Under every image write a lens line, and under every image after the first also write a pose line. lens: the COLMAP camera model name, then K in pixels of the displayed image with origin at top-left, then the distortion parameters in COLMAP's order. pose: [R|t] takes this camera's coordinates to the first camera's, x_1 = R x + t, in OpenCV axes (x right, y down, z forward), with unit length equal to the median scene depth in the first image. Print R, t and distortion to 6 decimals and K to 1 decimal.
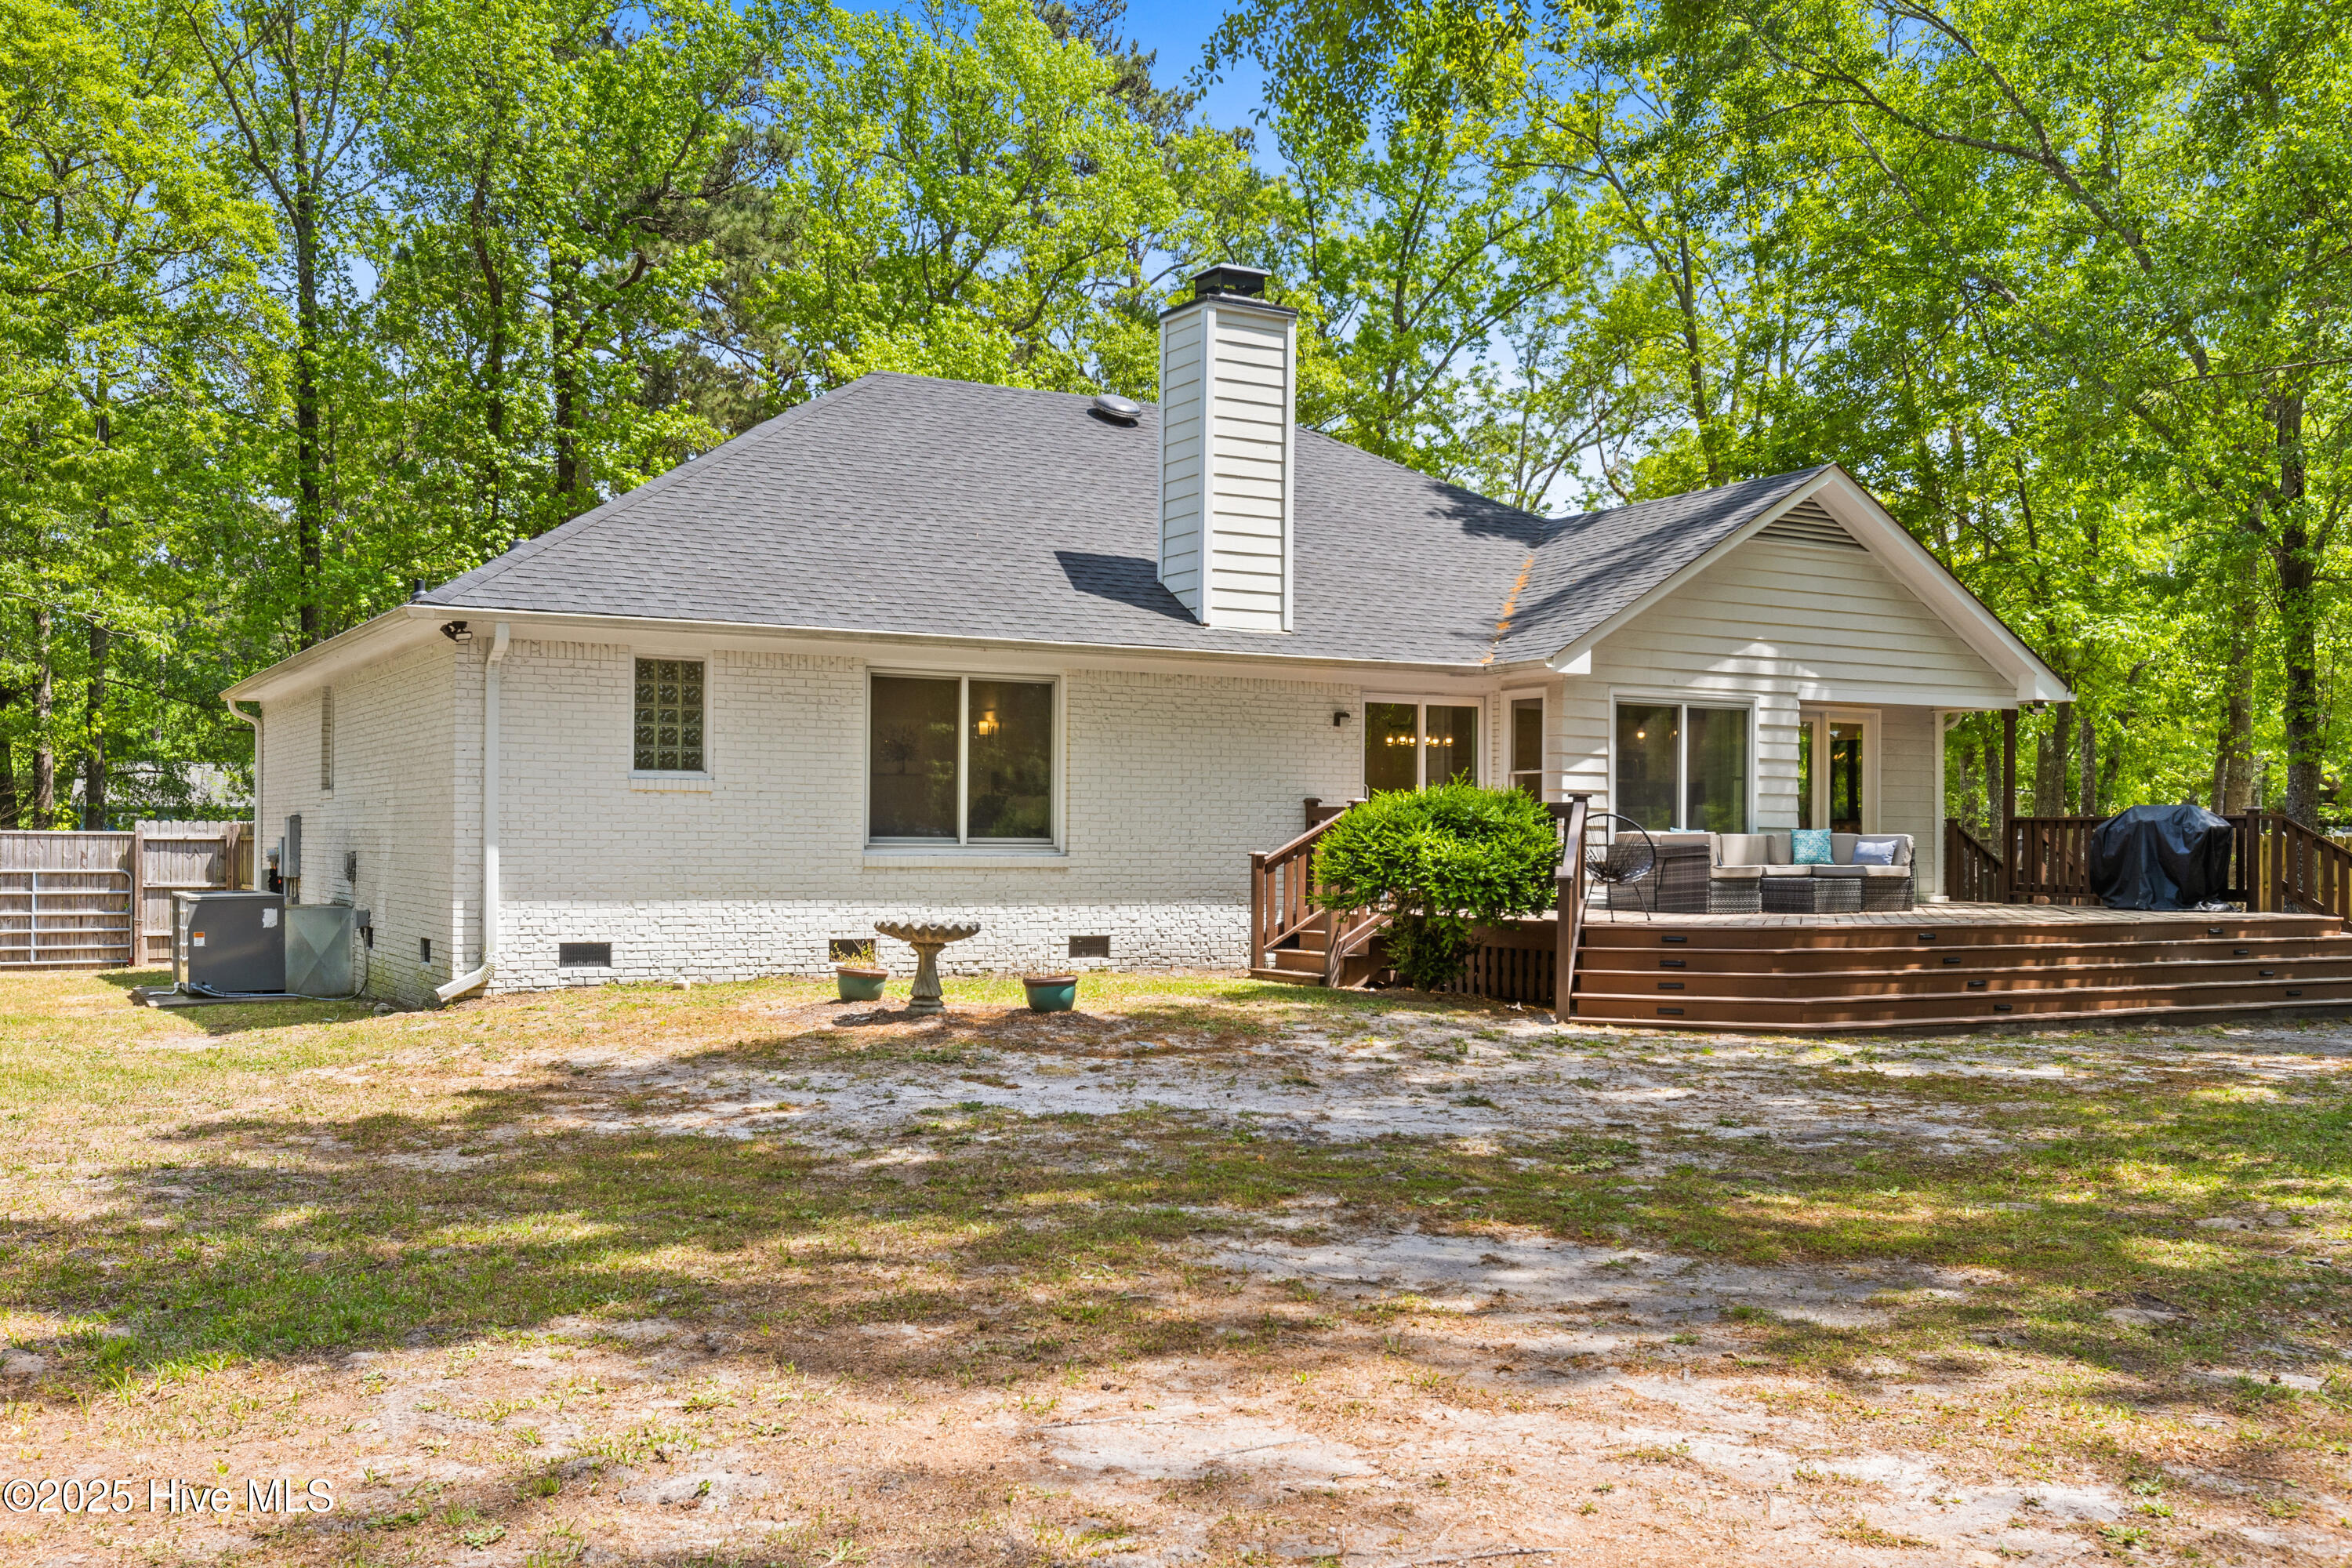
lens RADIAL K [[2365.3, 0, 1177.2], [0, 2365.3, 831.1], [0, 0, 1]] dist [0.018379, 0.007579]
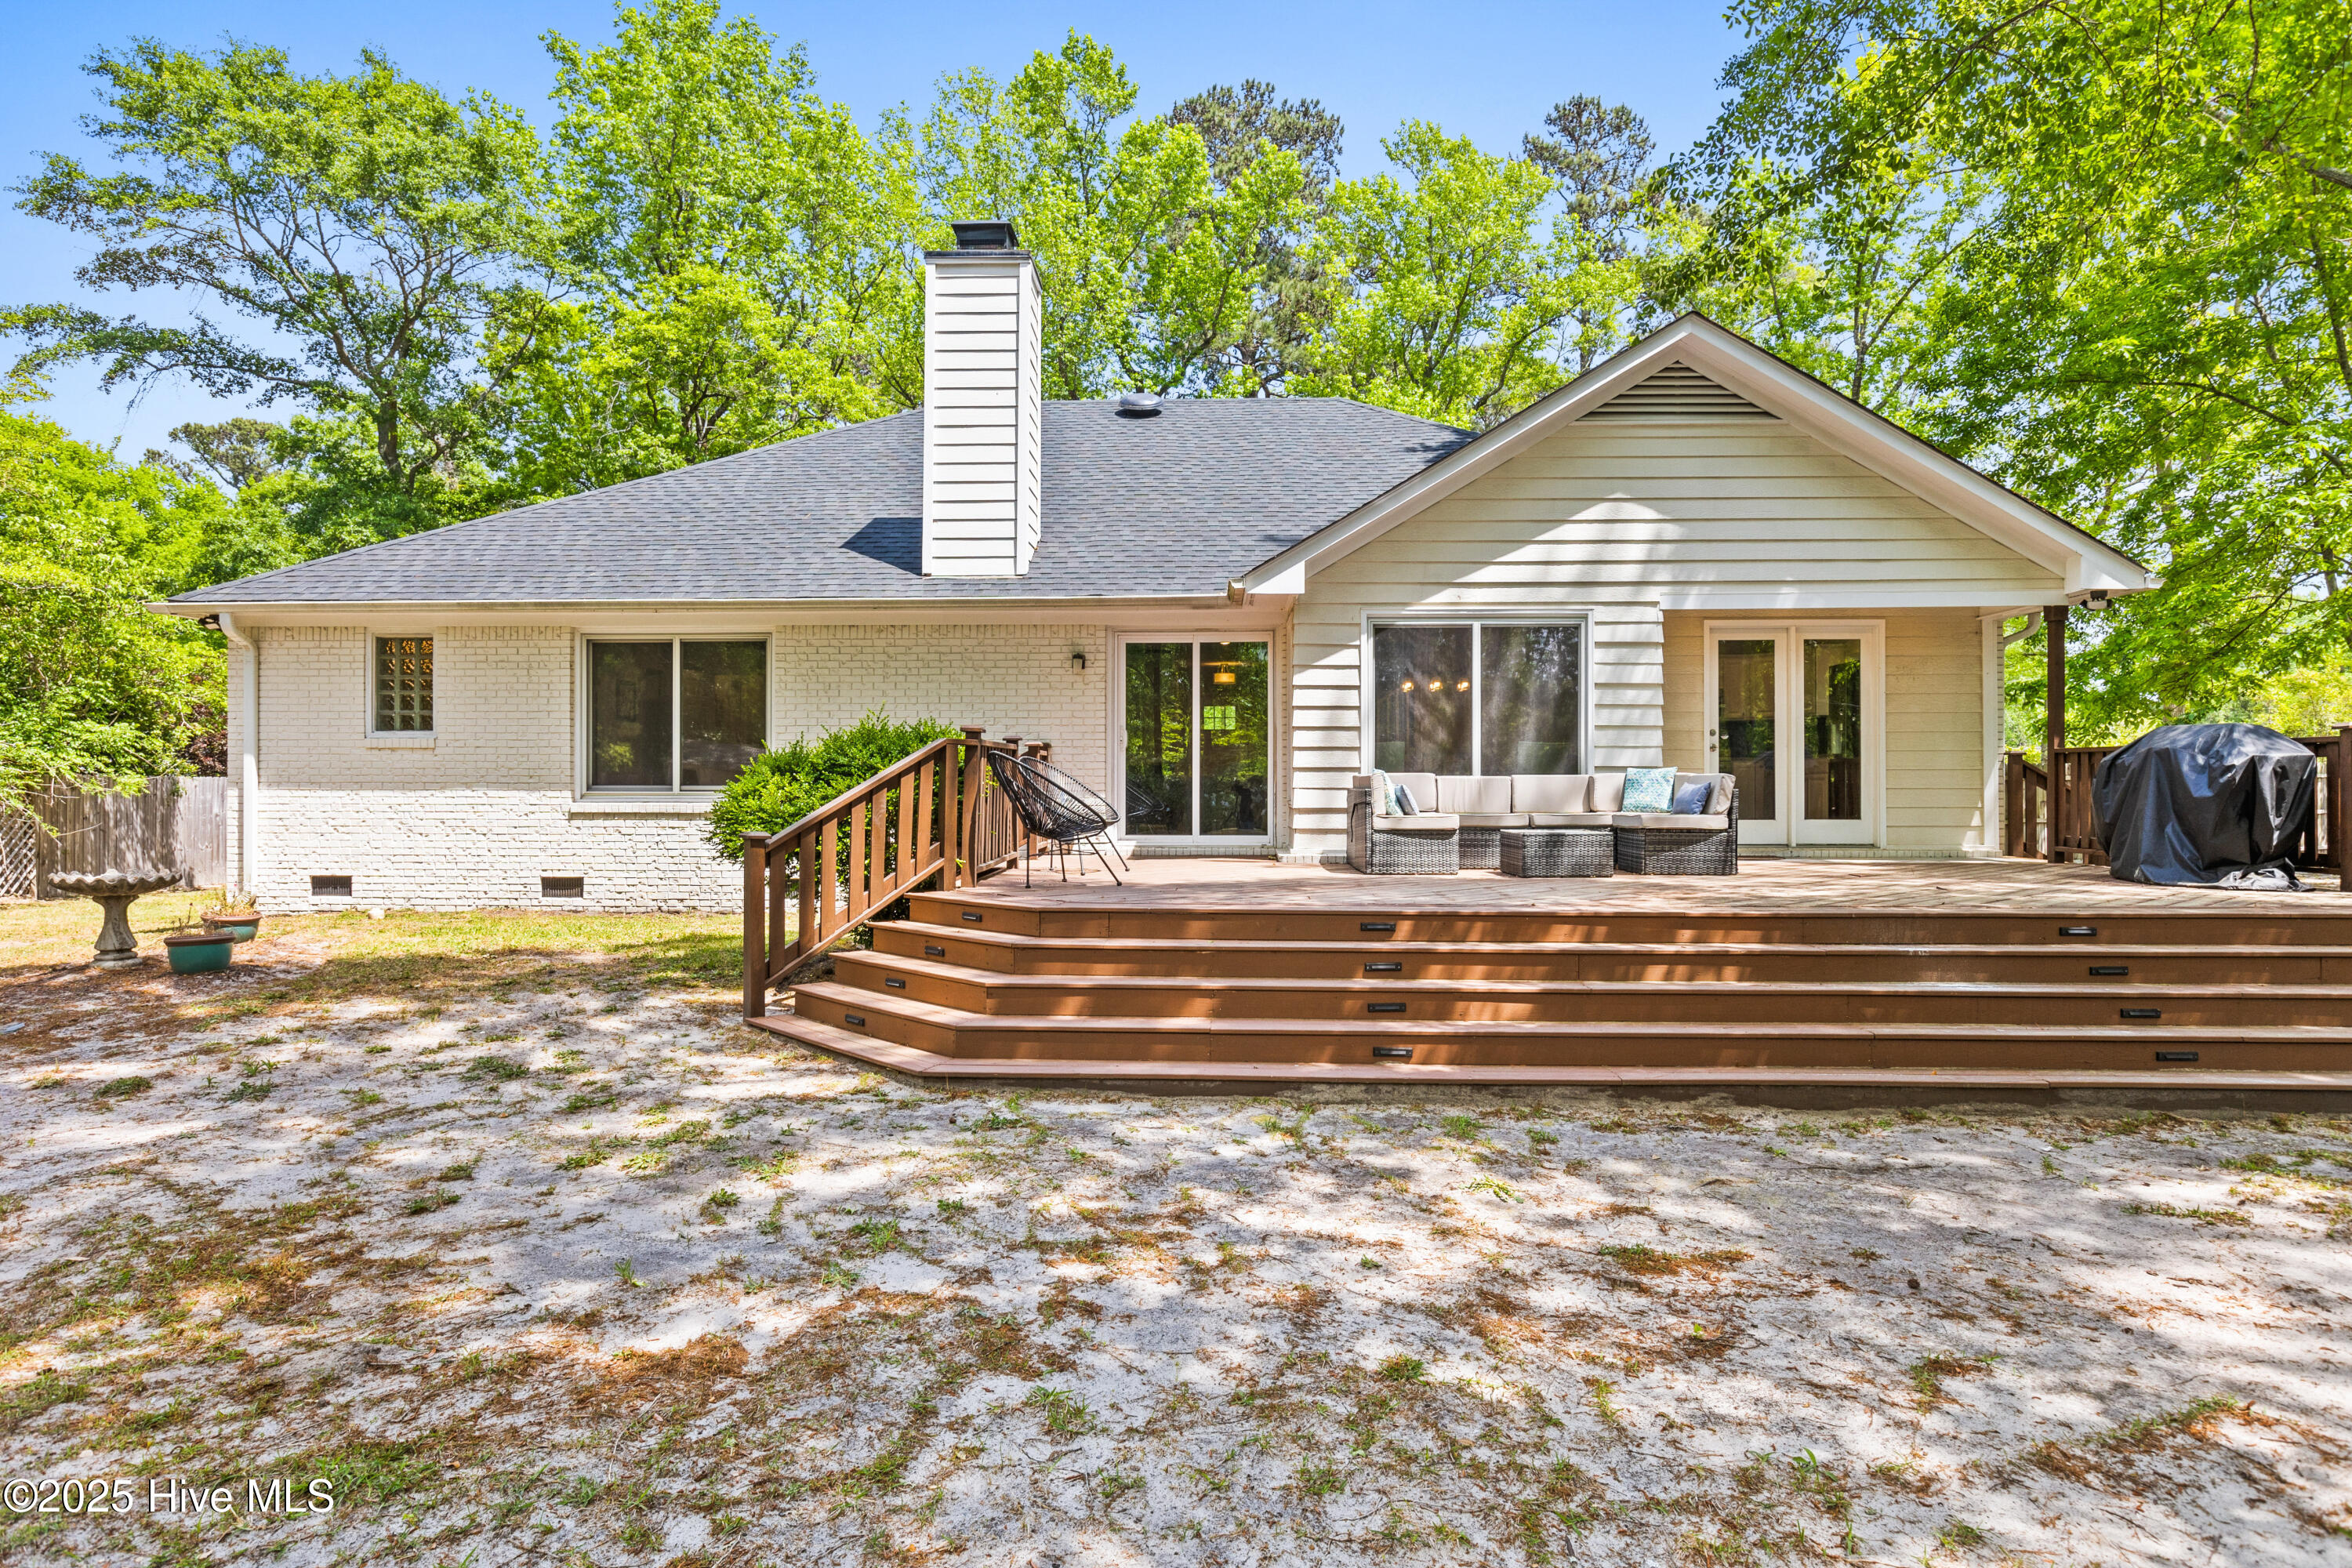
lens RADIAL K [[1356.8, 0, 1176.0], [0, 1356.8, 784.0], [0, 0, 1]] dist [0.001095, -0.001232]
pose [[0.836103, -0.007392, -0.548523, 0.415931], [0.009832, 0.999951, 0.001512, 0.003234], [0.548485, -0.006657, 0.836134, 0.563328]]
